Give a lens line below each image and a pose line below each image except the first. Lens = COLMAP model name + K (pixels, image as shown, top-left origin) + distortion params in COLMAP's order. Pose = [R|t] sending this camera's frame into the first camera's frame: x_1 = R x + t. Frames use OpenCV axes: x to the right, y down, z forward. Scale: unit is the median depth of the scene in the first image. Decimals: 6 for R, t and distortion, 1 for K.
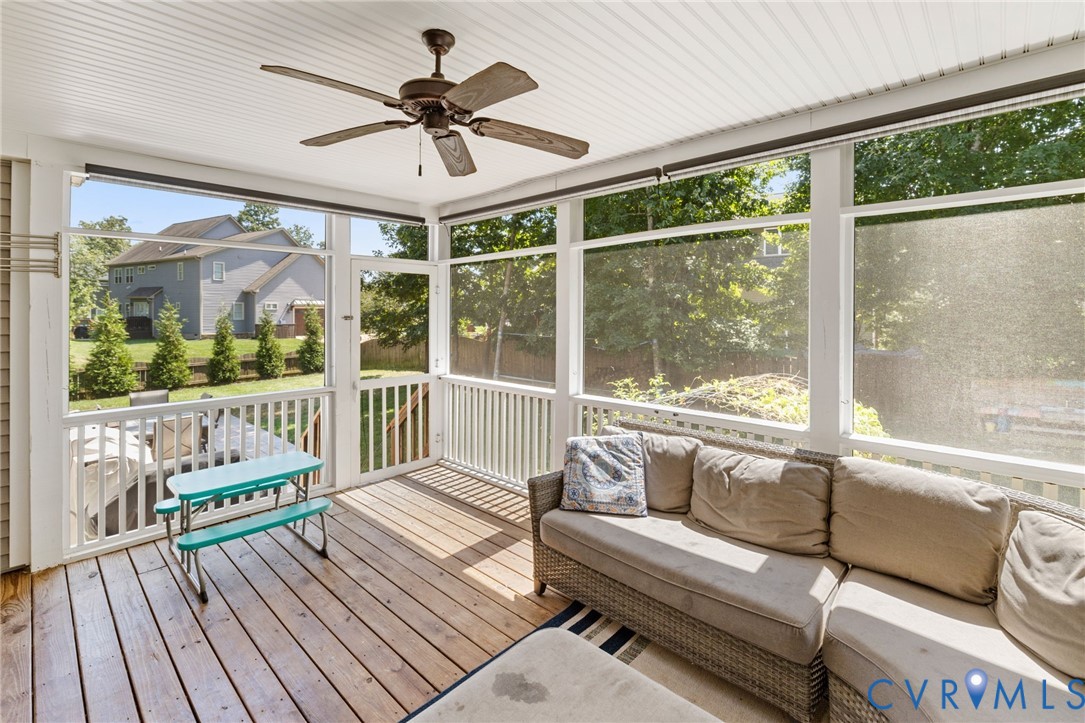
lens RADIAL K [[487.5, 0, 542.5], [0, 487.5, 311.2], [0, 0, 1]] dist [-0.001491, 0.000092]
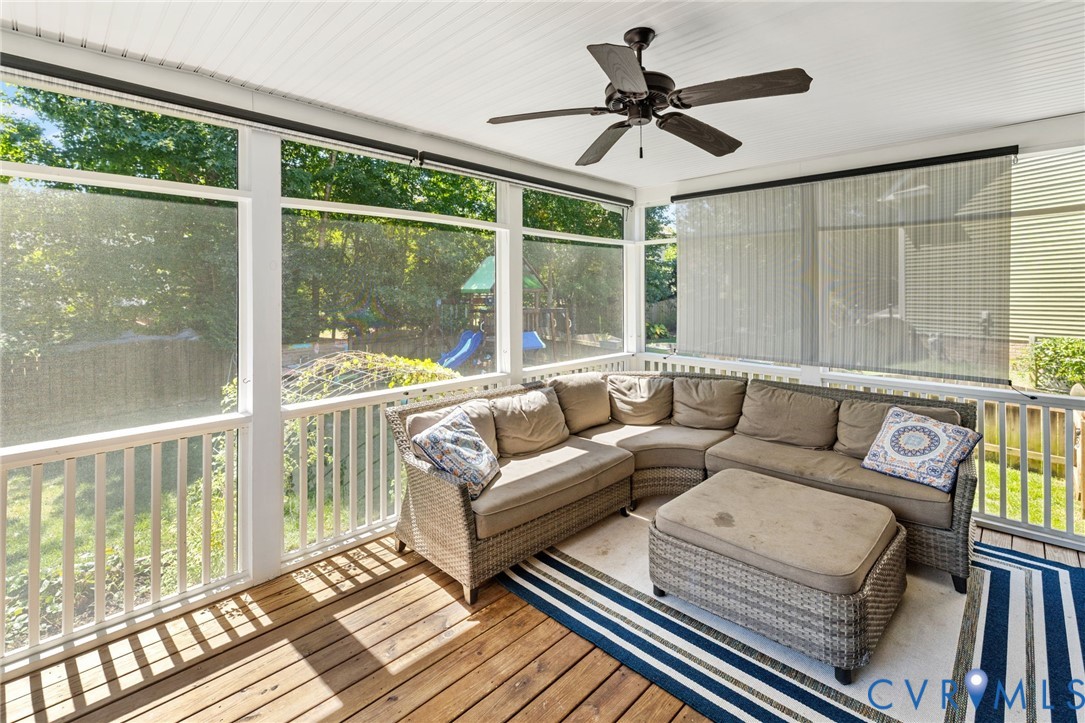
lens RADIAL K [[493.9, 0, 542.6], [0, 493.9, 293.8], [0, 0, 1]] dist [0.000516, 0.000070]
pose [[0.016693, -0.000165, 0.999861, -0.886877], [0.004948, 0.999988, 0.000082, 0.005351], [-0.999848, 0.004946, 0.016693, 0.815089]]
